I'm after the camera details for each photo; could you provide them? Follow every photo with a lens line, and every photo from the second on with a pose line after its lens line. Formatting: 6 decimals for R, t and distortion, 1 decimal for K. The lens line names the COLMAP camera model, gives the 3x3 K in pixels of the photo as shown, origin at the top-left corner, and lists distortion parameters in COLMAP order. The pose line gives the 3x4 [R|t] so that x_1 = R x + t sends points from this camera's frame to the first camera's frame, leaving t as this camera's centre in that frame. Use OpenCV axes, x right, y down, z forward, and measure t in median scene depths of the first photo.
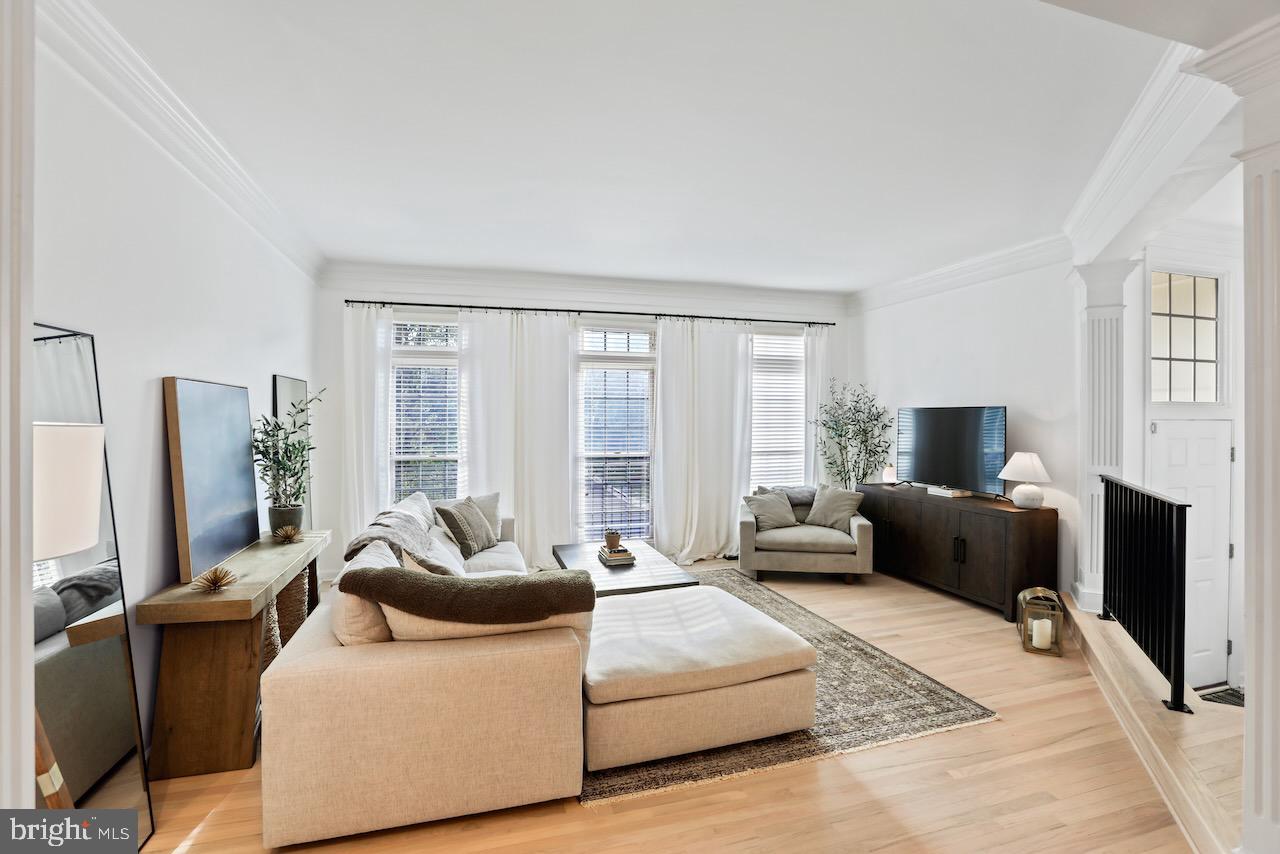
lens RADIAL K [[586.6, 0, 640.5], [0, 586.6, 420.9], [0, 0, 1]] dist [-0.080977, 0.033298]
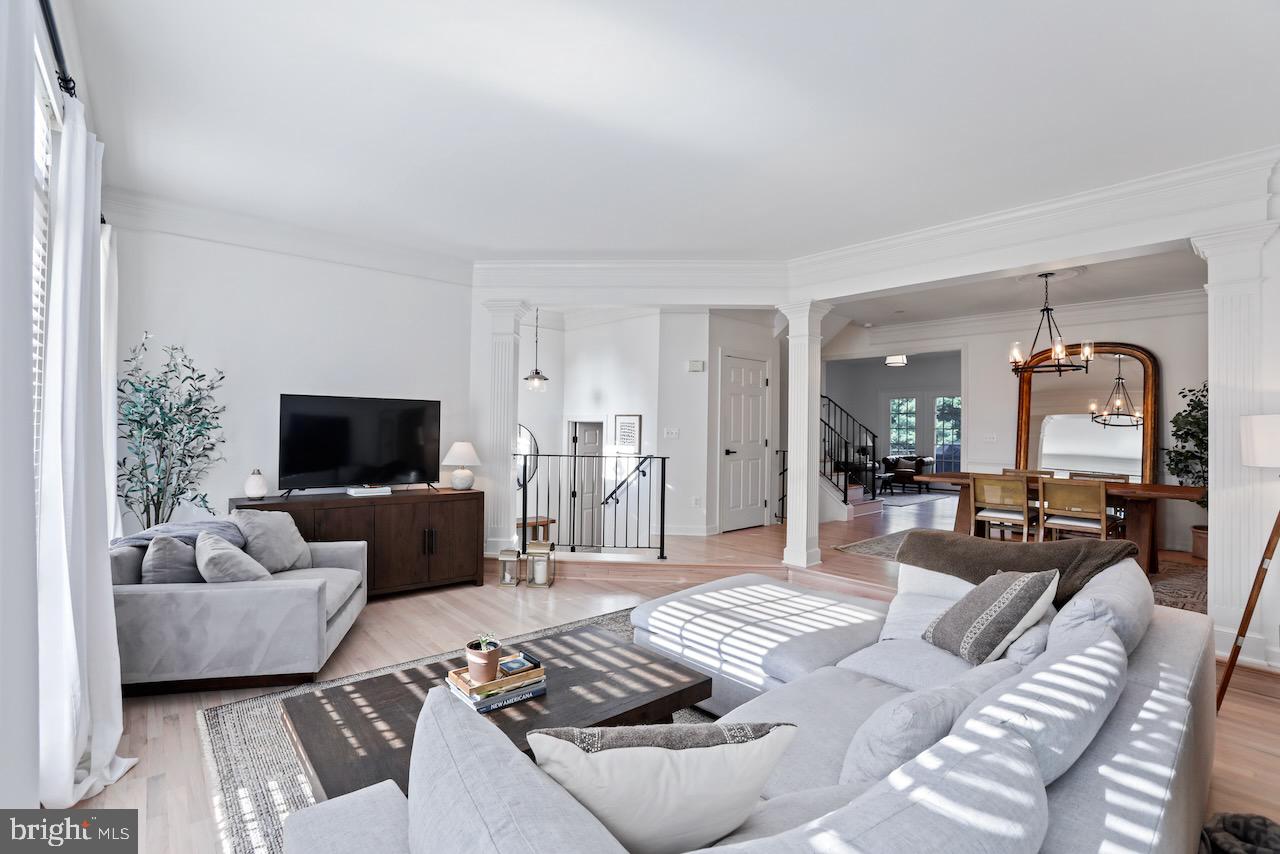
lens RADIAL K [[586.6, 0, 640.5], [0, 586.6, 420.9], [0, 0, 1]] dist [-0.080977, 0.033298]
pose [[-0.427089, 0.004320, 0.904200, -0.408146], [-0.008961, 0.999919, -0.009009, 0.015522], [-0.904165, -0.011950, -0.427015, 0.869837]]
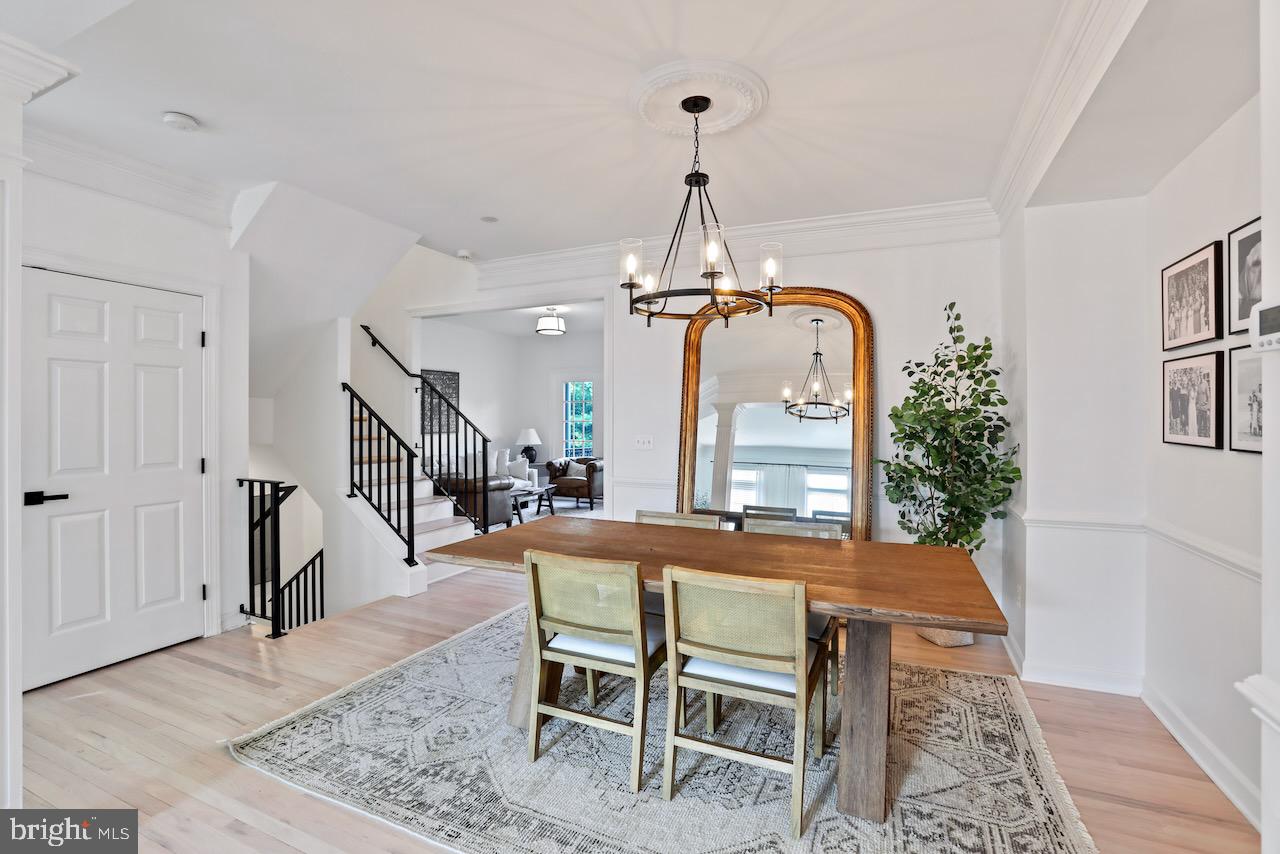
lens RADIAL K [[586.6, 0, 640.5], [0, 586.6, 420.9], [0, 0, 1]] dist [-0.080977, 0.033298]
pose [[-0.761209, -0.004643, 0.648490, -0.121018], [0.002213, 0.999950, 0.009757, -0.001145], [-0.648503, 0.008862, -0.761160, 0.266278]]
